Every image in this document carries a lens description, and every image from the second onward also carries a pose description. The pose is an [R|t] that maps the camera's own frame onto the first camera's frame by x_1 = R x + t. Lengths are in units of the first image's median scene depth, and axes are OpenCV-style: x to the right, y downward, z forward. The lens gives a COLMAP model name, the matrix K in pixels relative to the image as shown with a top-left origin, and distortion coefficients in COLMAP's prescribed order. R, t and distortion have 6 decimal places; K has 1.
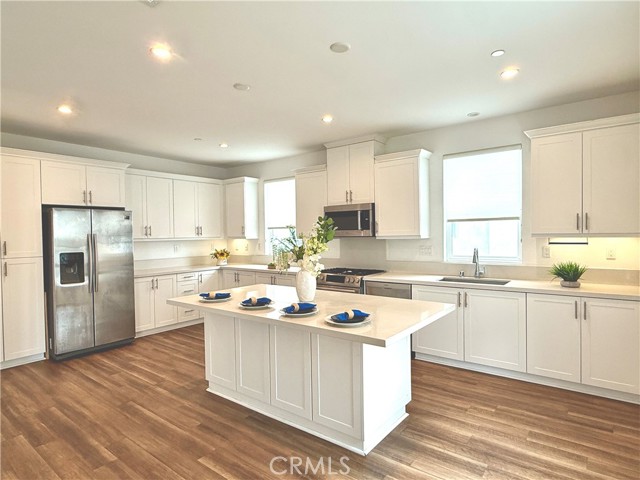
lens RADIAL K [[367.0, 0, 322.1], [0, 367.0, 241.9], [0, 0, 1]] dist [0.002186, -0.002040]
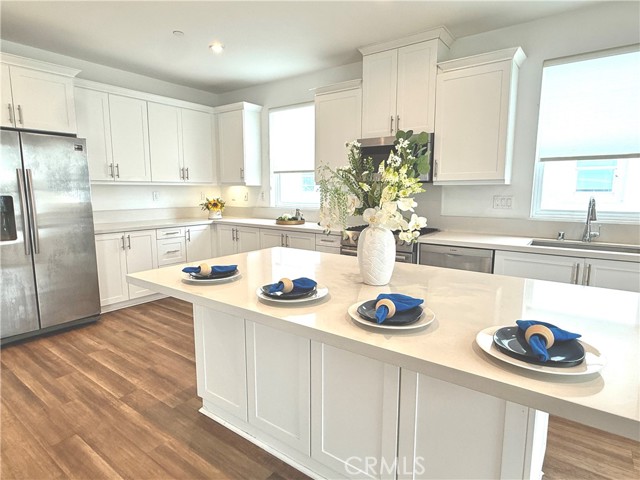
lens RADIAL K [[367.0, 0, 320.1], [0, 367.0, 241.4], [0, 0, 1]] dist [0.002186, -0.002040]
pose [[0.999664, 0.014095, 0.021774, -0.090803], [-0.016559, 0.992940, 0.117452, 0.021815], [-0.019965, -0.117773, 0.992840, 0.294522]]
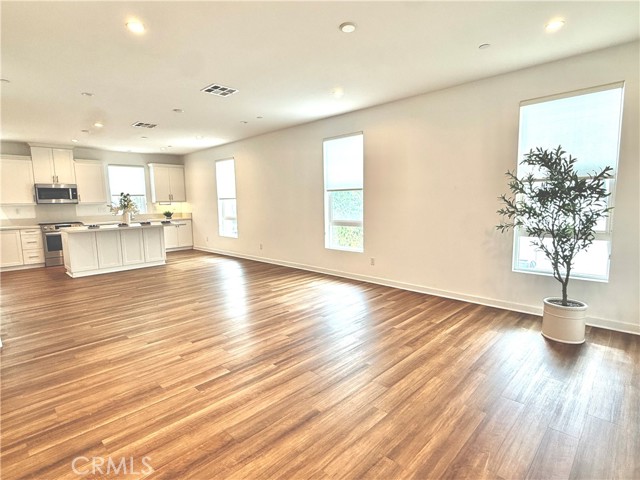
lens RADIAL K [[331.5, 0, 321.6], [0, 331.5, 241.1], [0, 0, 1]] dist [0.002658, 0.000392]
pose [[0.120160, -0.104079, 0.987284, -1.444964], [0.041666, 0.994142, 0.099731, 0.064260], [-0.991880, 0.029152, 0.123793, -0.447785]]
